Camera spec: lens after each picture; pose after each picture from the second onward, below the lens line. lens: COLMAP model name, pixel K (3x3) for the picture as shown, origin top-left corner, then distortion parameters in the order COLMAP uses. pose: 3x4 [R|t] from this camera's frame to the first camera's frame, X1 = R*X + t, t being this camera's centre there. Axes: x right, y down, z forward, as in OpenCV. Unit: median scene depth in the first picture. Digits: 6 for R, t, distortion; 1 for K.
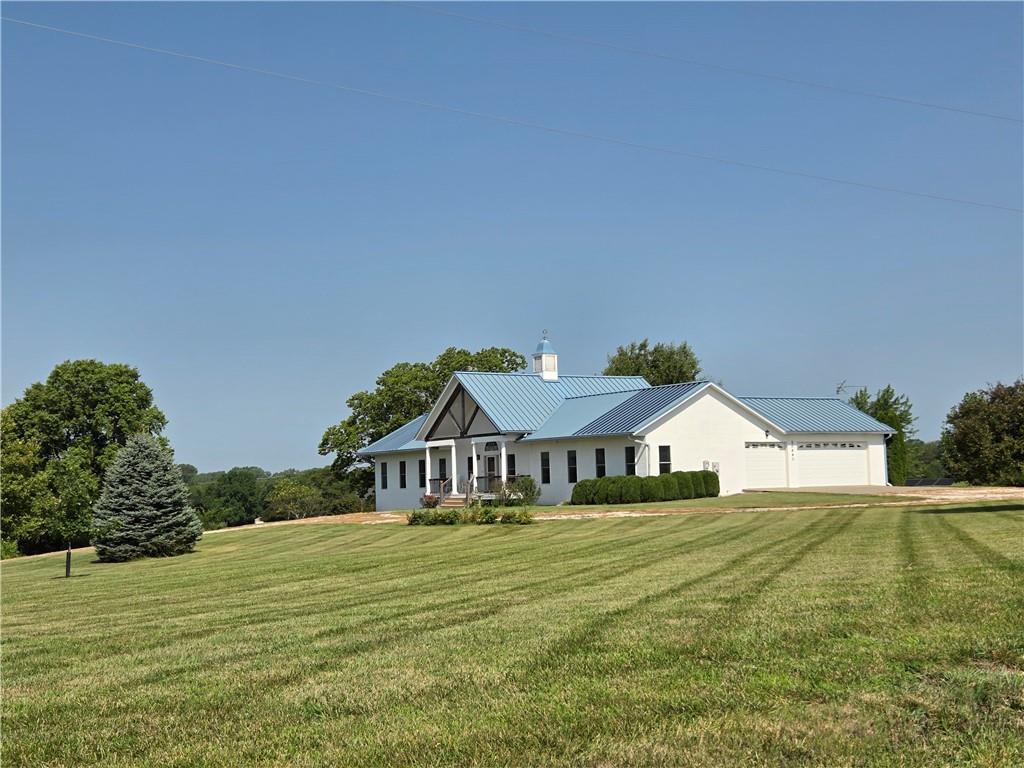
lens RADIAL K [[1419.9, 0, 512.0], [0, 1419.9, 384.0], [0, 0, 1]] dist [0.028970, 0.002049]
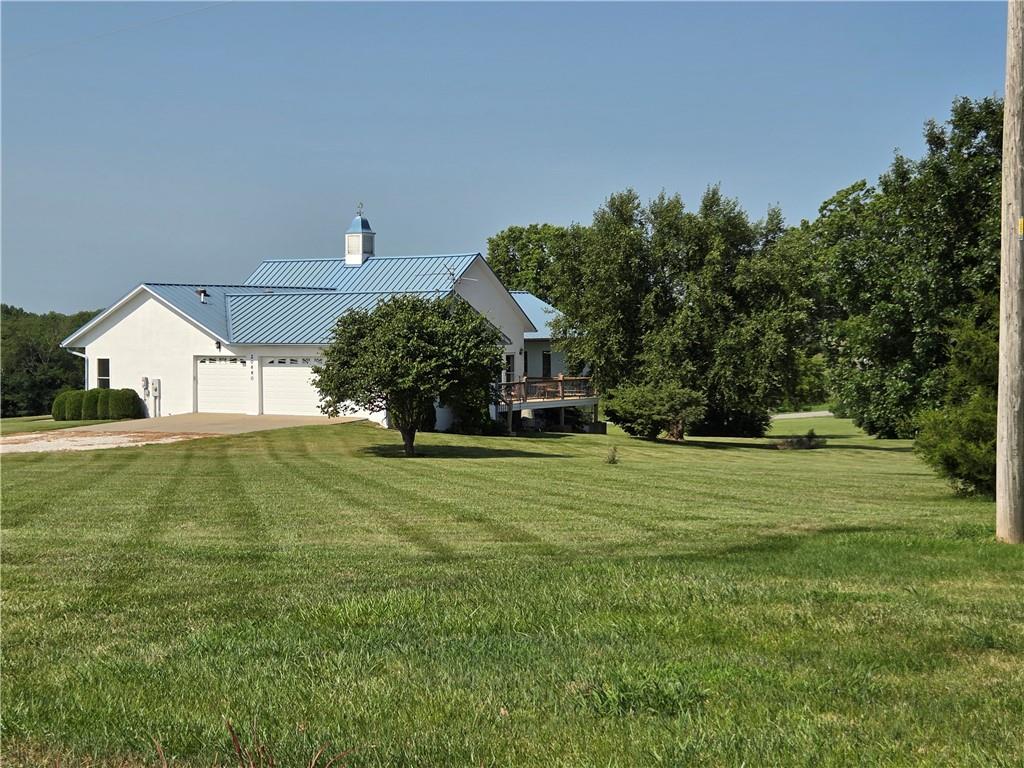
lens RADIAL K [[1802.5, 0, 512.0], [0, 1802.5, 359.2], [0, 0, 1]] dist [0.306109, -2.270286]
pose [[0.362976, 0.042485, -0.930829, 1.183421], [0.062562, 0.995595, 0.069837, -0.018046], [0.929696, -0.083584, 0.358719, 0.786039]]
